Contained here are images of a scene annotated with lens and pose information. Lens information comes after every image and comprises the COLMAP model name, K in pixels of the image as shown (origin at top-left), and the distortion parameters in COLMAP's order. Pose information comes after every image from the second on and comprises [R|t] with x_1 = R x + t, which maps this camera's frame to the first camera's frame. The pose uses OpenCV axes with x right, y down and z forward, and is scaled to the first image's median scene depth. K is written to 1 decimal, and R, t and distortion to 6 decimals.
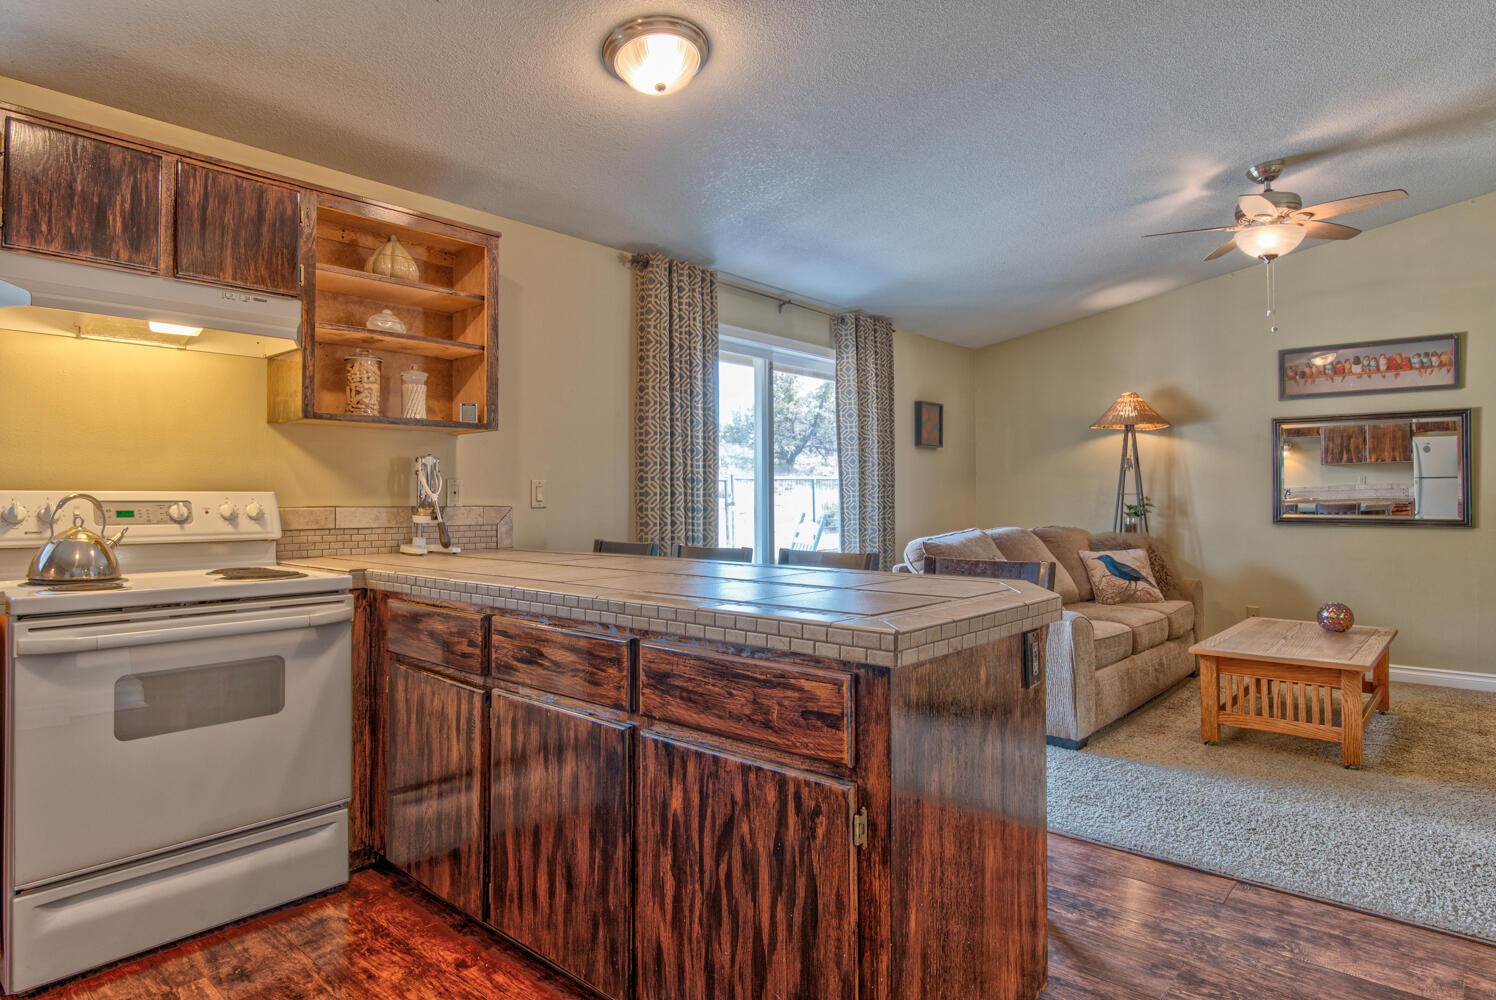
lens RADIAL K [[832.2, 0, 748.0], [0, 832.2, 500.0], [0, 0, 1]] dist [-0.000366, -0.000060]
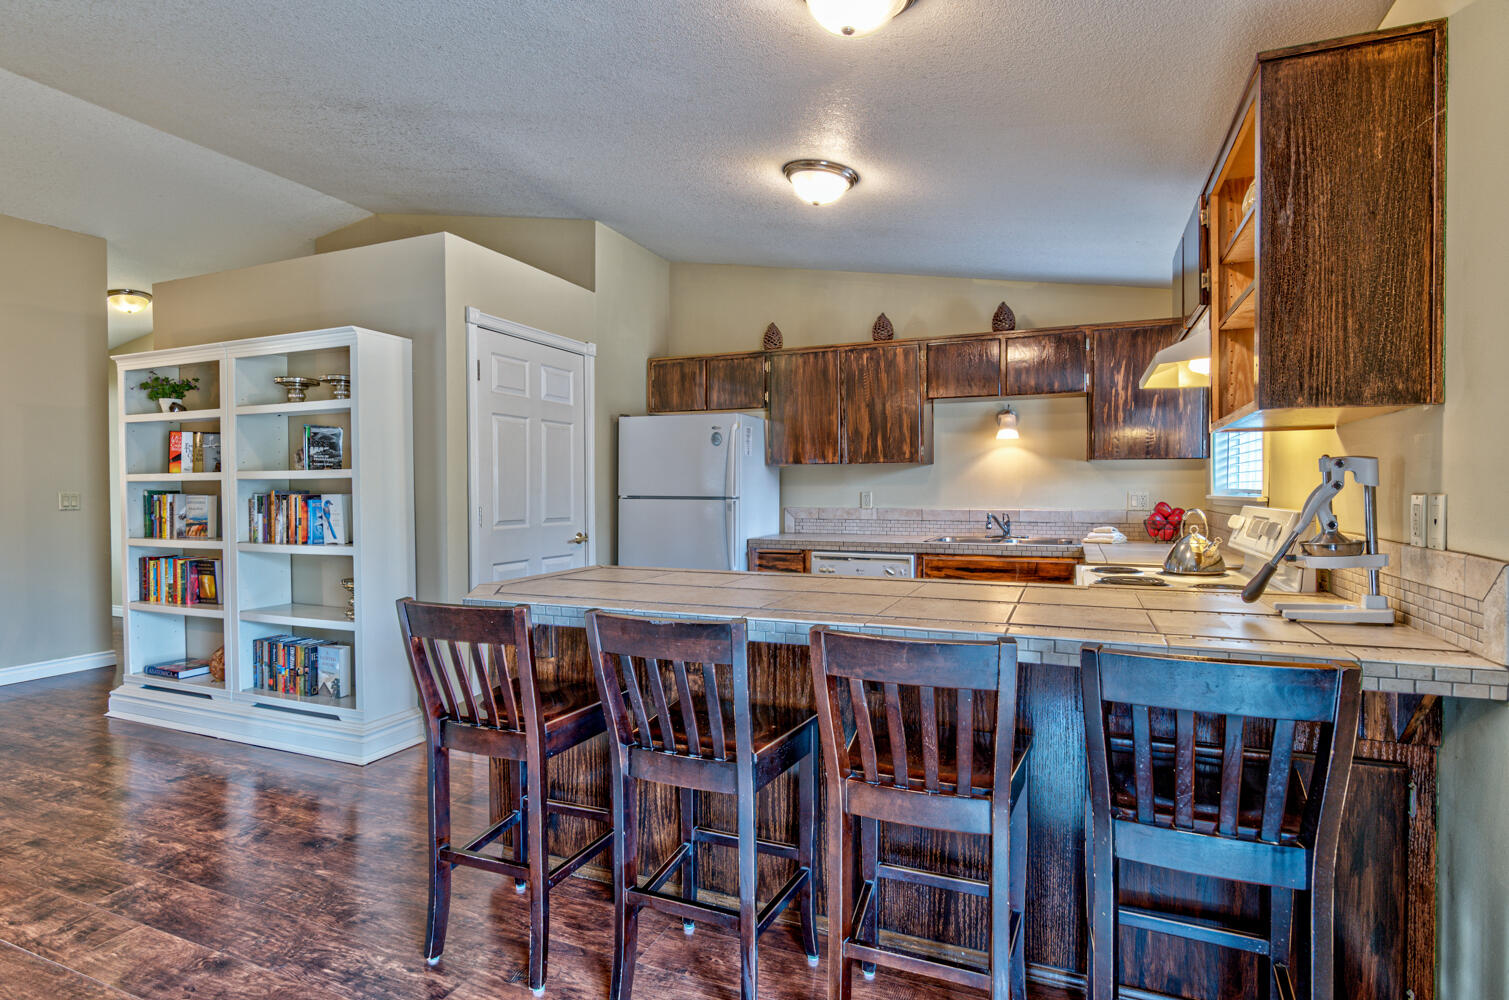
lens RADIAL K [[768.9, 0, 754.5], [0, 768.9, 500.0], [0, 0, 1]] dist [-0.001389, -0.000331]
pose [[-0.954651, 0.008256, -0.297613, 0.217539], [0.003872, 0.999875, 0.015316, -0.036307], [0.297702, 0.013469, -0.954564, 1.670775]]
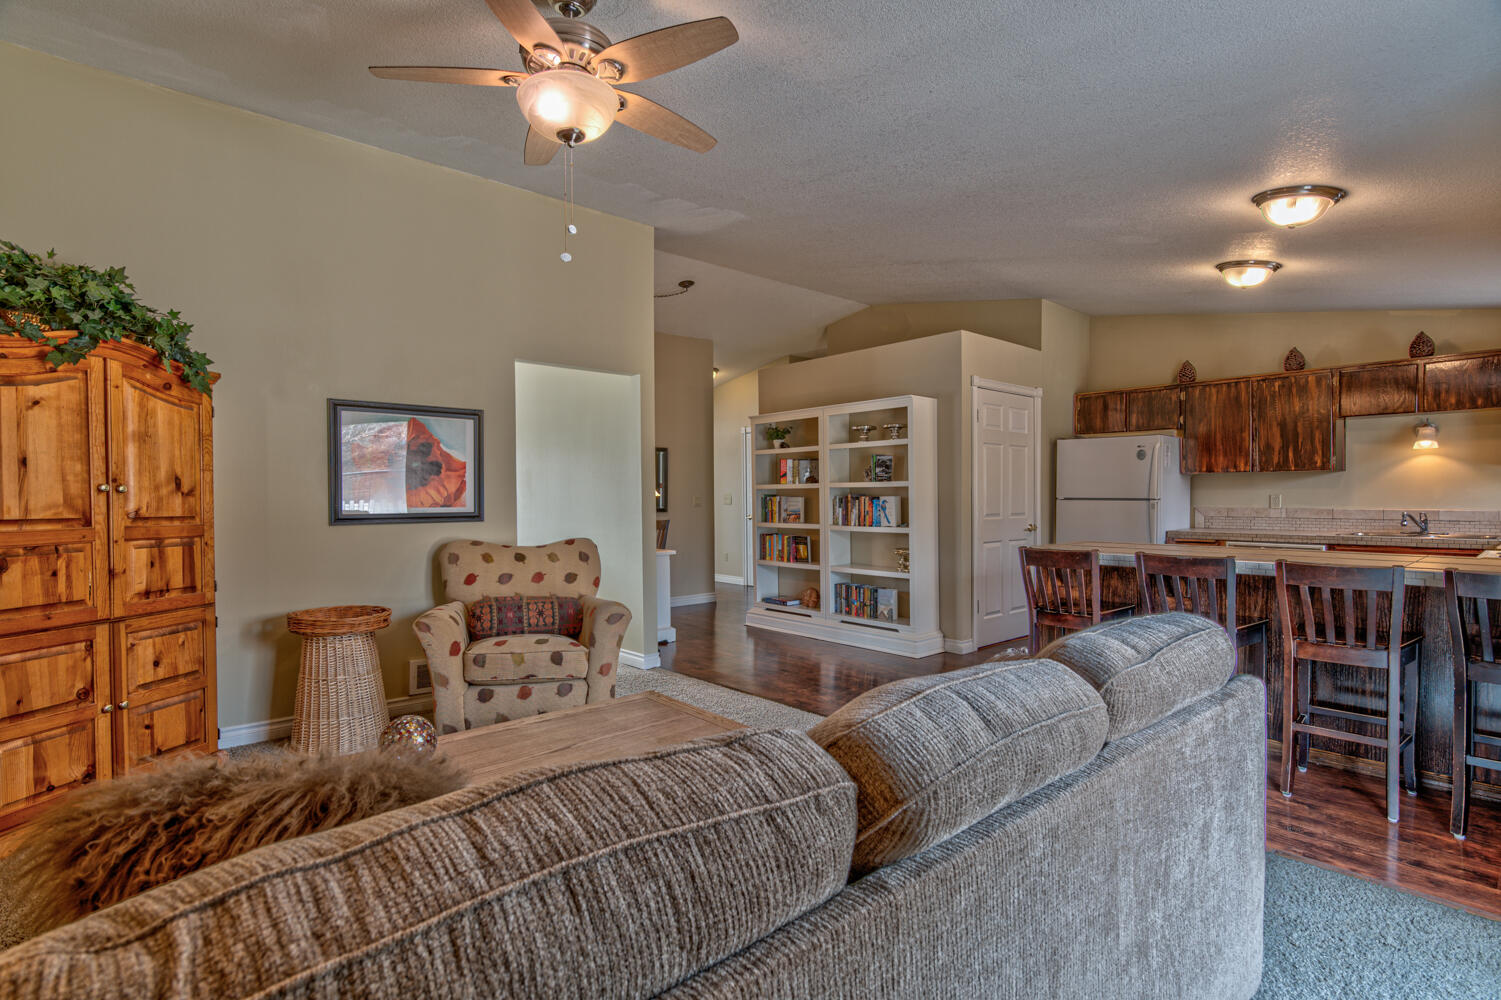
lens RADIAL K [[734.7, 0, 746.4], [0, 734.7, 507.4], [0, 0, 1]] dist [-0.003226, -0.001738]
pose [[-0.989035, 0.003439, 0.147640, 0.634494], [0.006107, 0.999826, 0.017623, -0.036336], [-0.147553, 0.018331, -0.988884, 2.347355]]
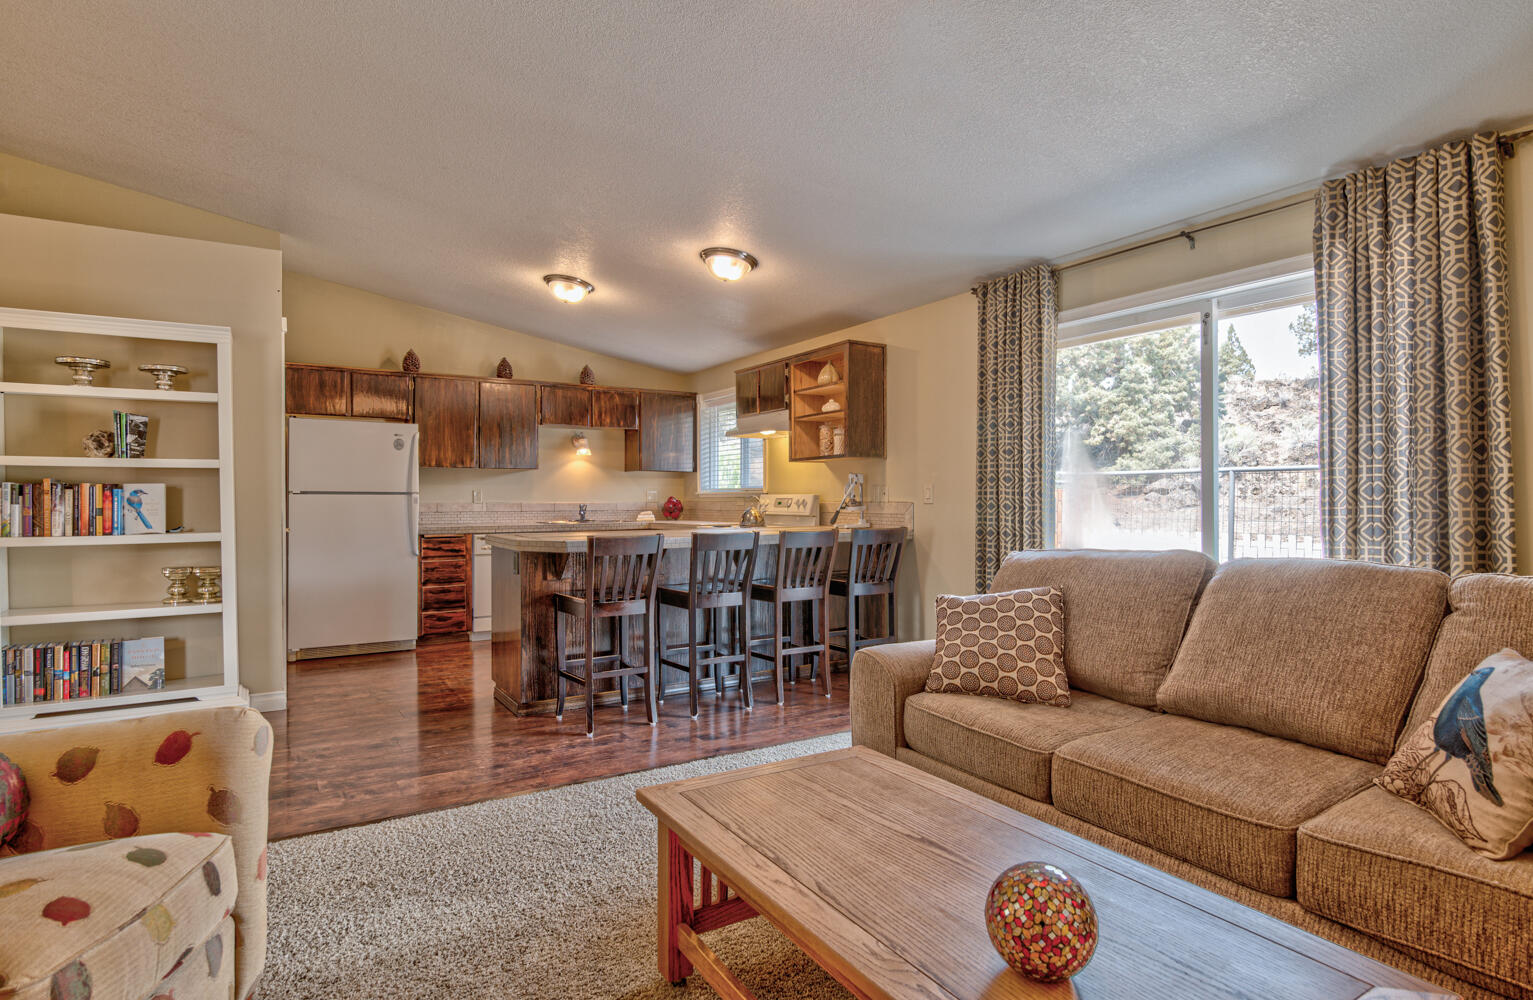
lens RADIAL K [[802.6, 0, 766.5], [0, 802.6, 500.0], [0, 0, 1]] dist [-0.001238, -0.000335]
pose [[-0.307044, 0.003896, -0.951687, 1.582395], [0.002638, 0.999991, 0.003243, 0.000015], [0.951692, -0.001515, -0.307051, 1.606367]]
